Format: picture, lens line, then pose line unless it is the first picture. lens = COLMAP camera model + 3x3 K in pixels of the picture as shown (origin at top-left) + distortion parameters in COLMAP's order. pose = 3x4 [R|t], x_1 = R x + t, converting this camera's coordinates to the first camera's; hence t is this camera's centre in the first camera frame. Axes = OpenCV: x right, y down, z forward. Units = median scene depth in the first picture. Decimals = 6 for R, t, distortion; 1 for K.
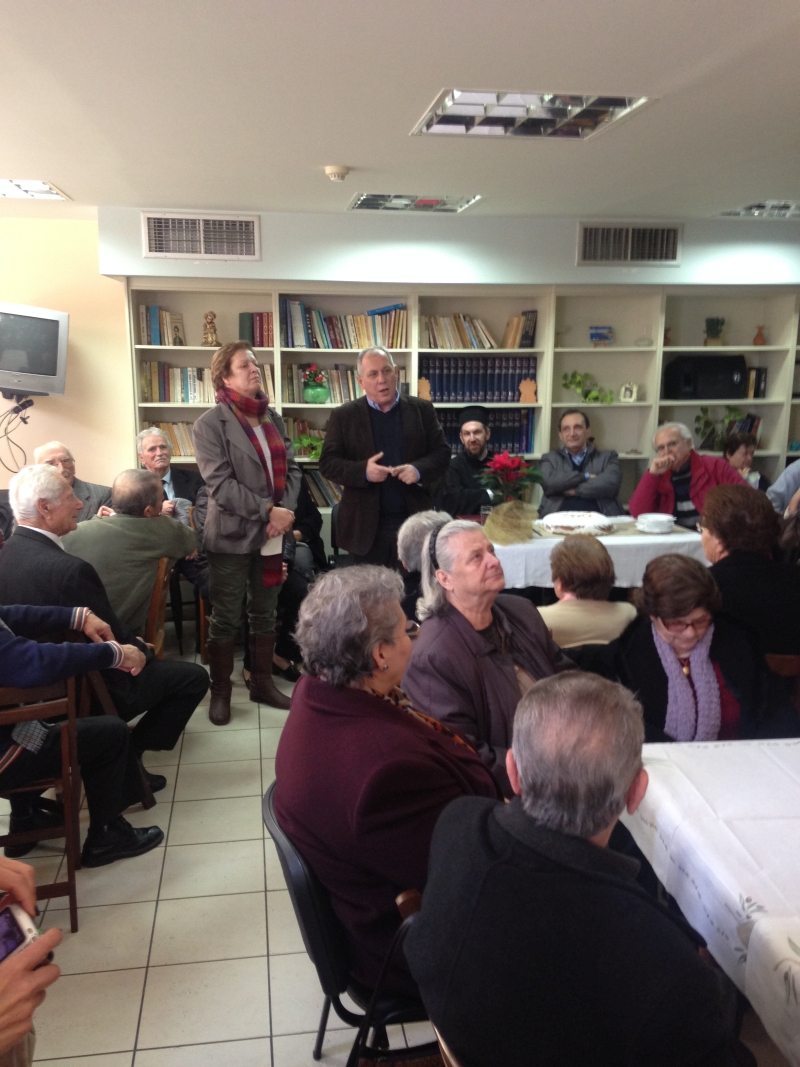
lens RADIAL K [[1014.8, 0, 397.3], [0, 1014.8, 556.2], [0, 0, 1]] dist [0.240194, -0.396412]
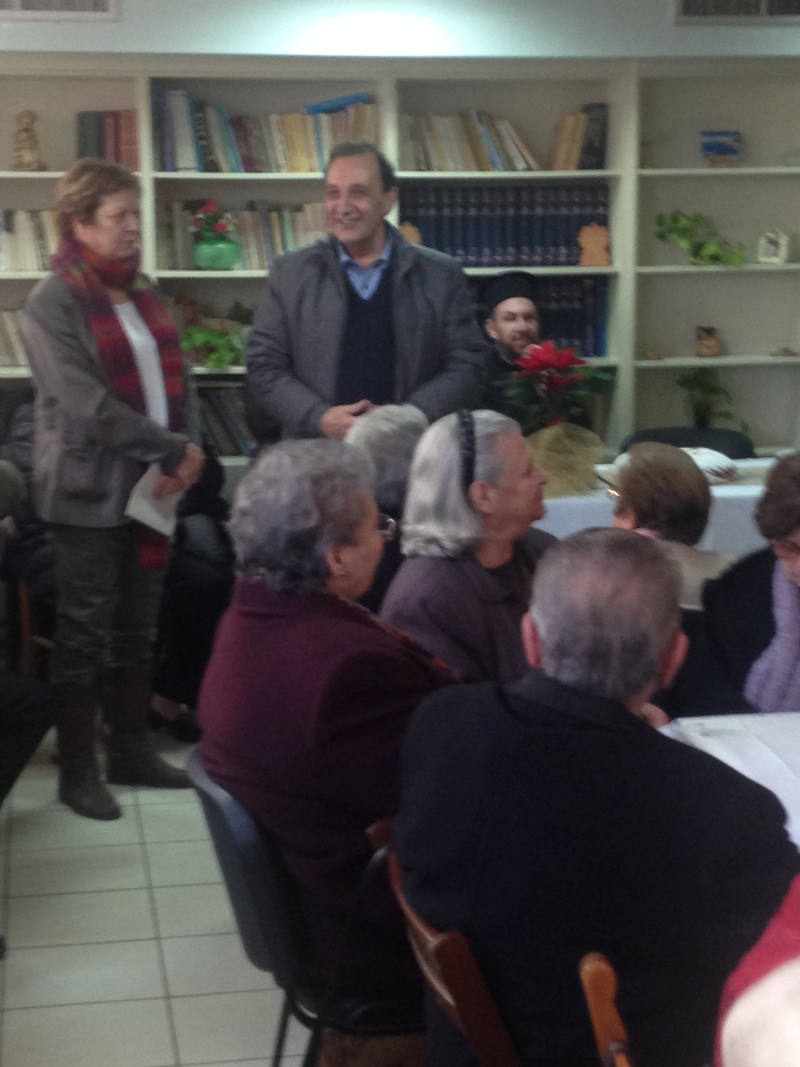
lens RADIAL K [[2129.3, 0, 400.0], [0, 2129.3, 533.5], [0, 0, 1]] dist [0.187041, 0.099903]
pose [[0.999797, -0.012382, 0.015896, 0.000814], [0.012996, 0.999150, -0.039115, 0.041525], [-0.015398, 0.039314, 0.999108, -0.165290]]
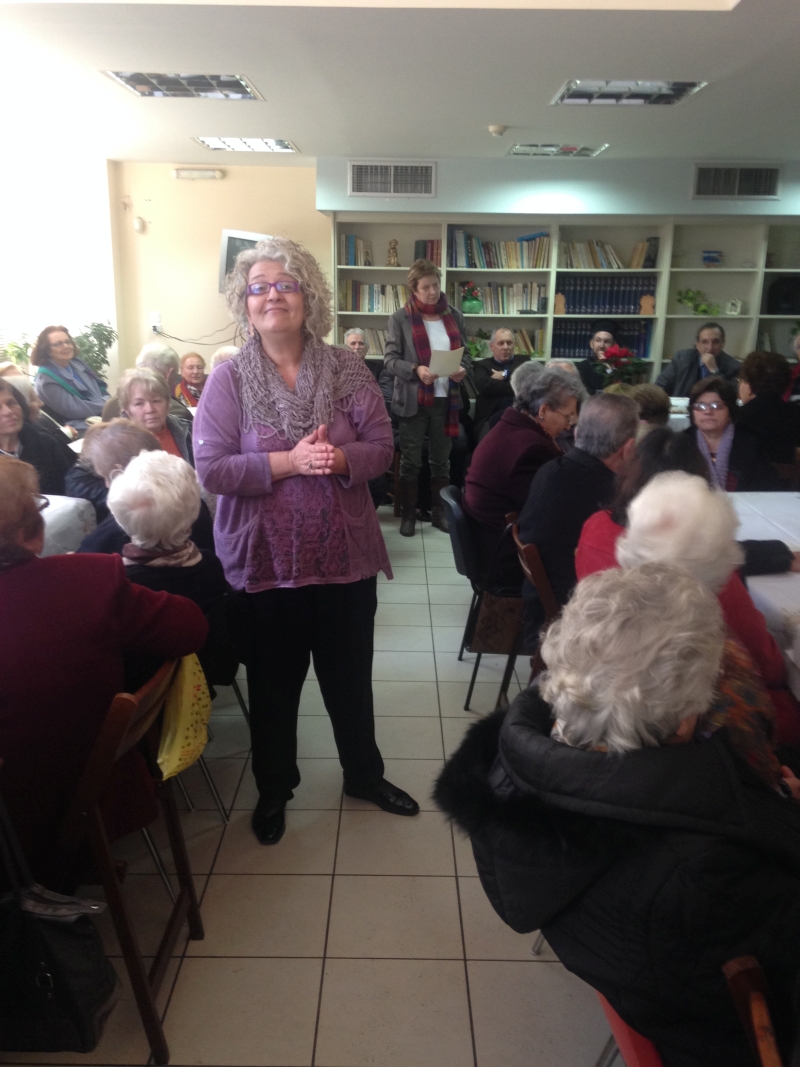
lens RADIAL K [[1014.8, 0, 397.3], [0, 1014.8, 556.2], [0, 0, 1]] dist [0.240194, -0.396412]
pose [[0.988753, 0.049407, -0.141163, 0.023690], [-0.042154, 0.997655, 0.053920, 0.084749], [0.143496, -0.047363, 0.988517, -0.281517]]
